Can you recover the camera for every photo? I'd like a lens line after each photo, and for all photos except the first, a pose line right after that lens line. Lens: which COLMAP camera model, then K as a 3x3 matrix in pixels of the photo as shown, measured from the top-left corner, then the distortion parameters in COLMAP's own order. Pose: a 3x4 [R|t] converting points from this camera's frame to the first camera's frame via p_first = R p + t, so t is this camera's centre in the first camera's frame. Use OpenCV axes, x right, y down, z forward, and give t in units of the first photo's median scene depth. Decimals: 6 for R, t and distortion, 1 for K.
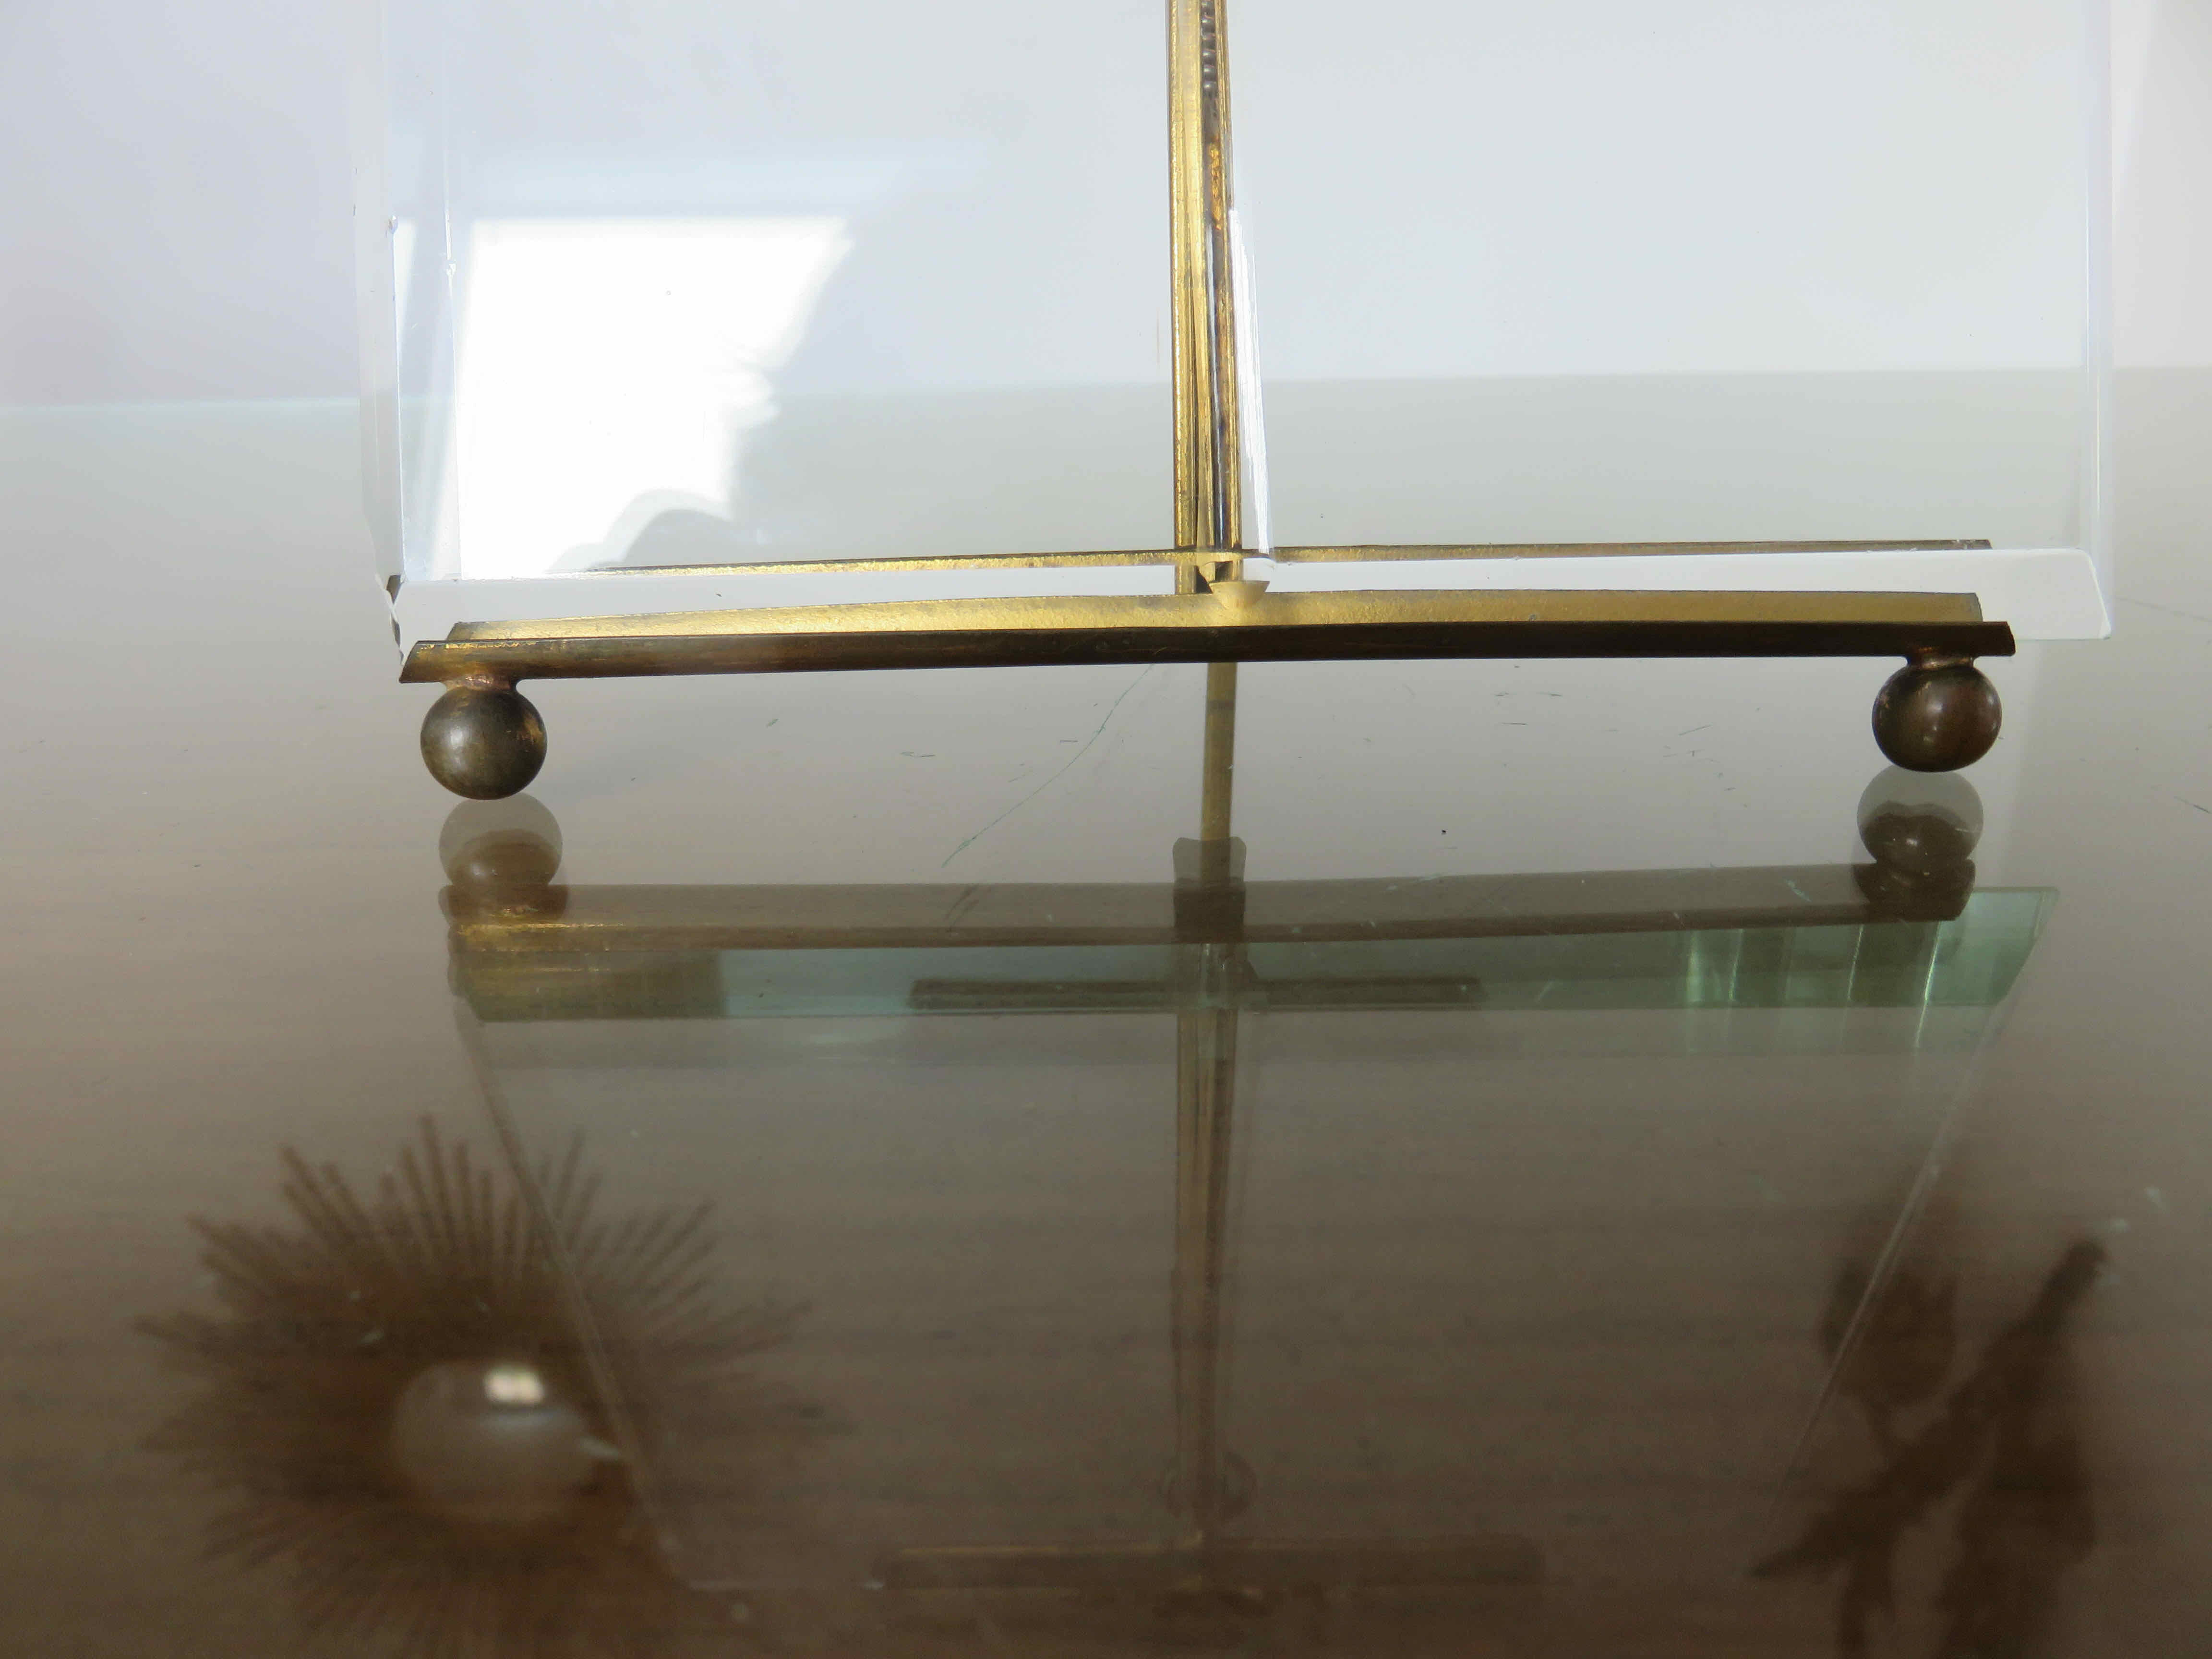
lens RADIAL K [[1648.3, 0, 1103.1], [0, 1648.3, 831.5], [0, 0, 1]] dist [-0.027211, 0.001006]
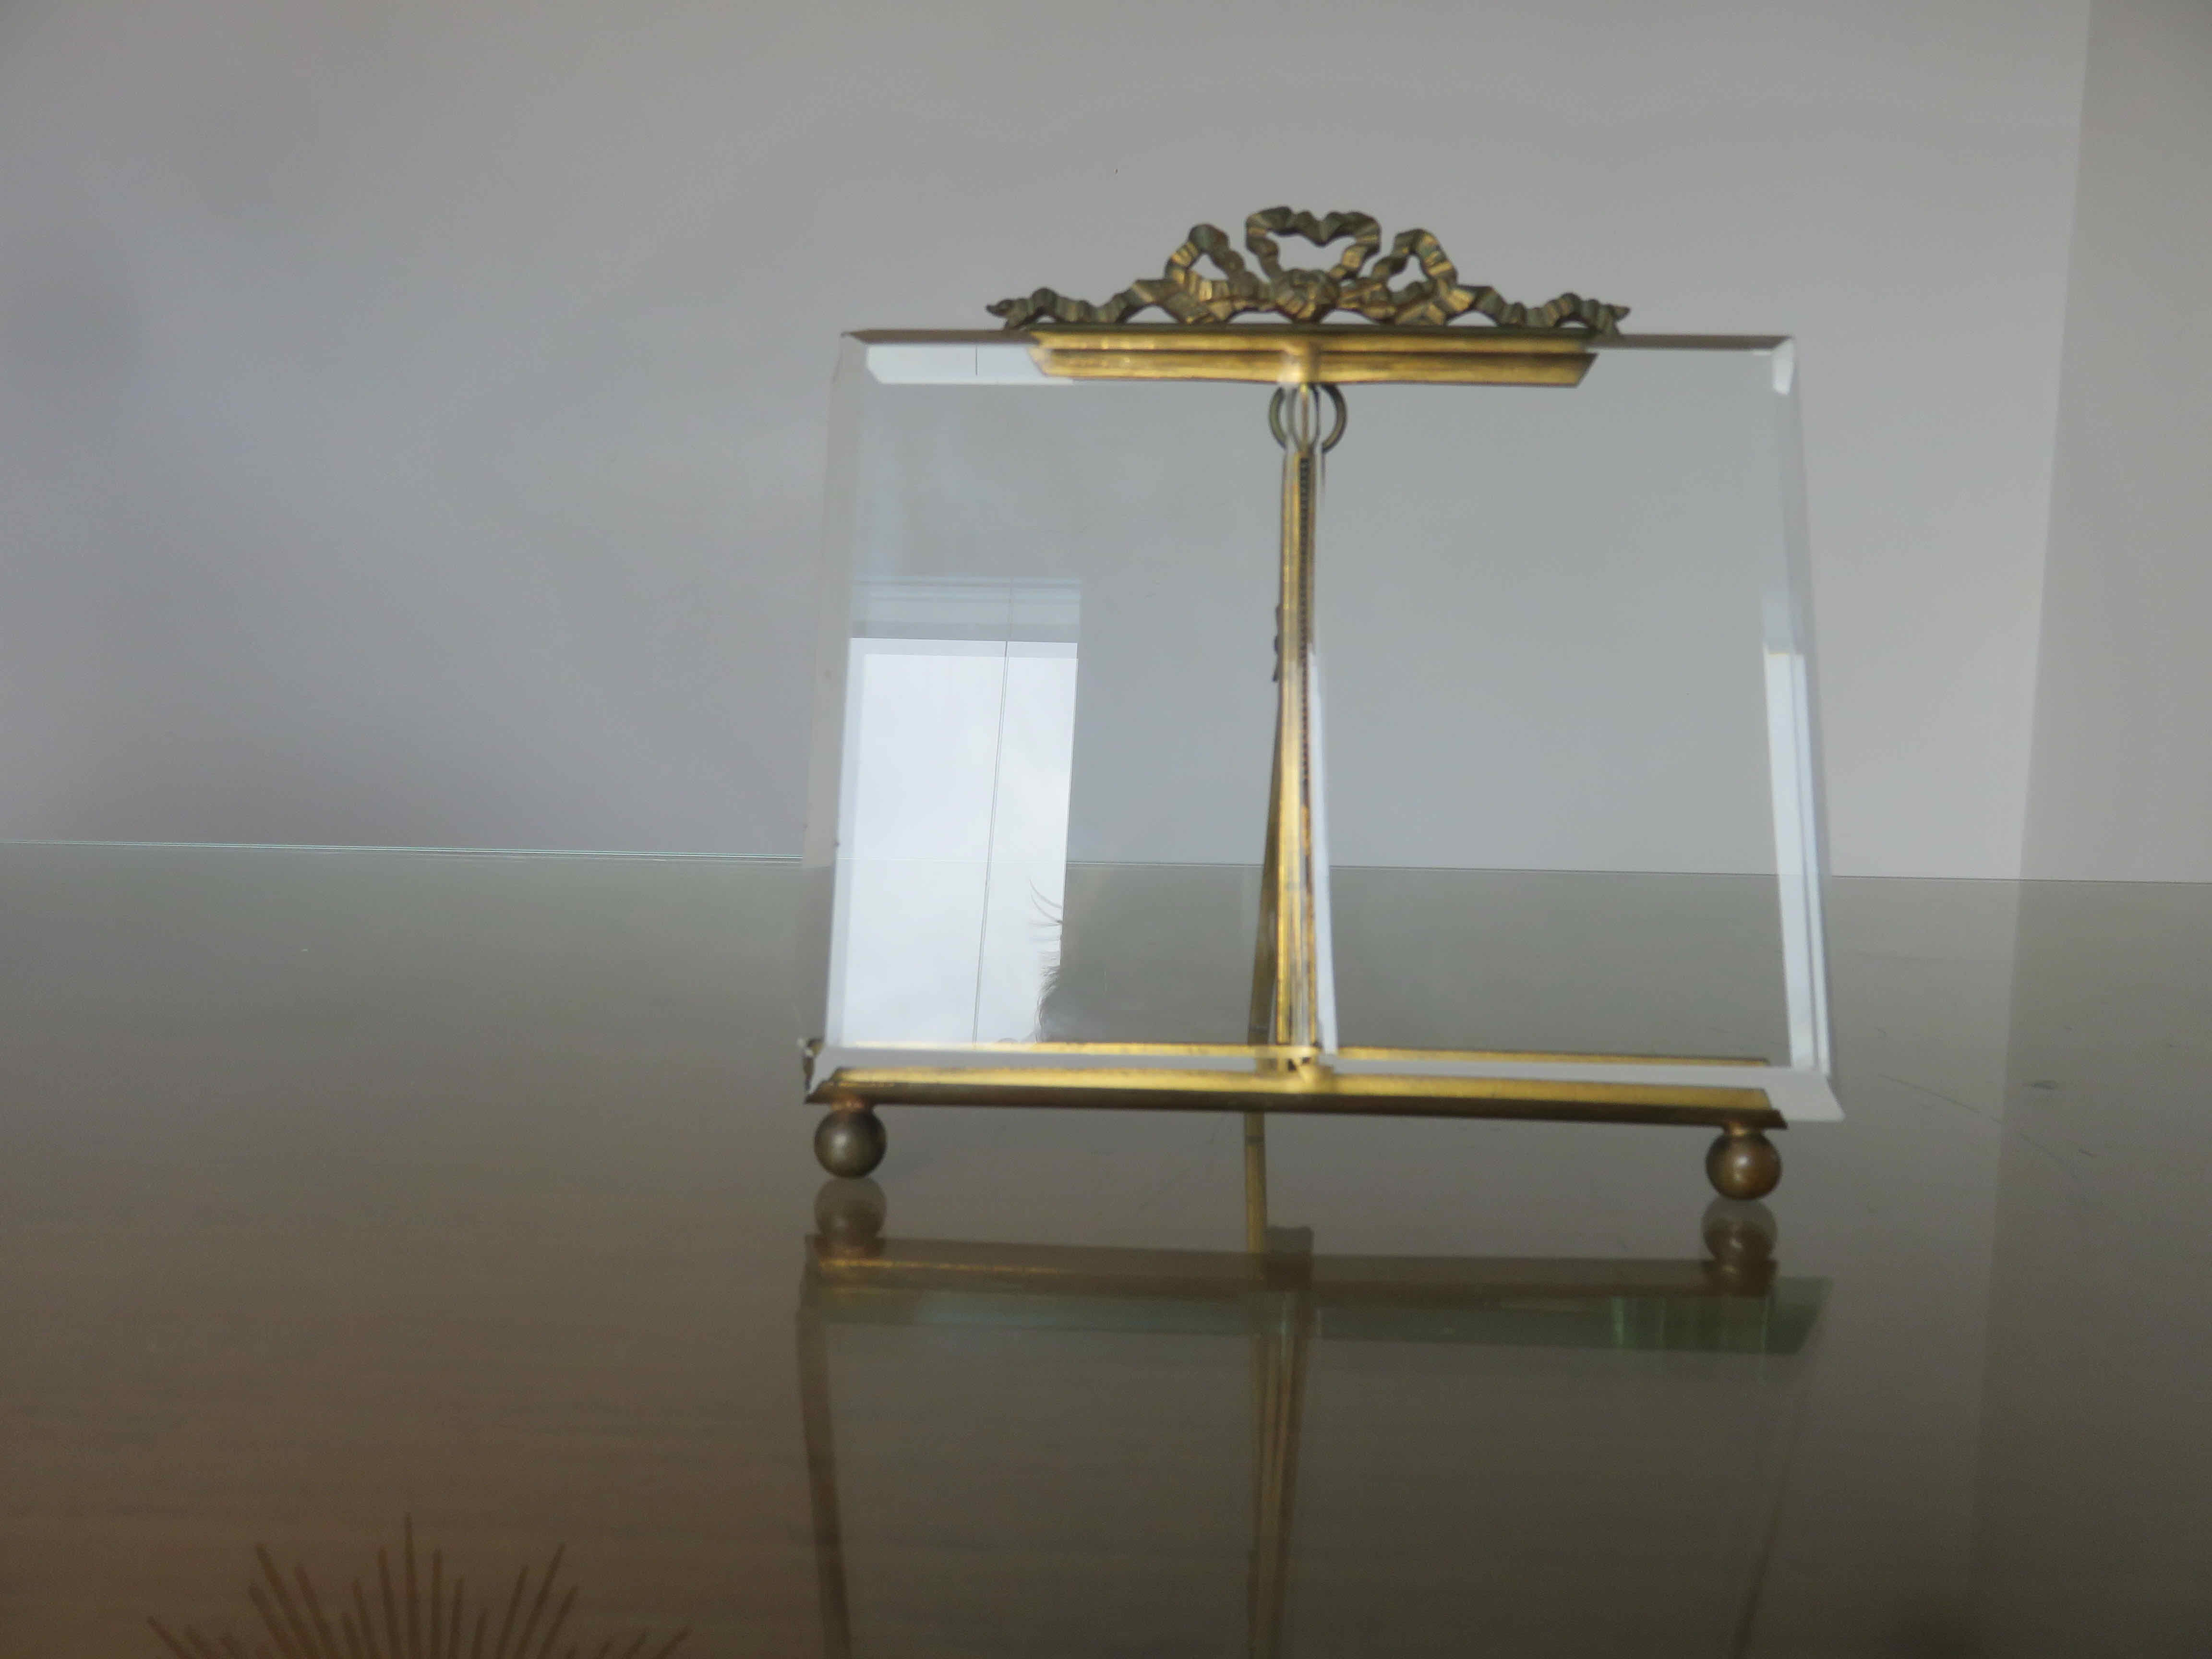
lens RADIAL K [[1648.3, 0, 1117.1], [0, 1648.3, 829.9], [0, 0, 1]] dist [-0.027211, 0.001006]
pose [[0.998966, 0.039980, -0.021664, -0.088507], [-0.044053, 0.968979, -0.243184, 0.030016], [0.011270, 0.243887, 0.969738, -0.658397]]
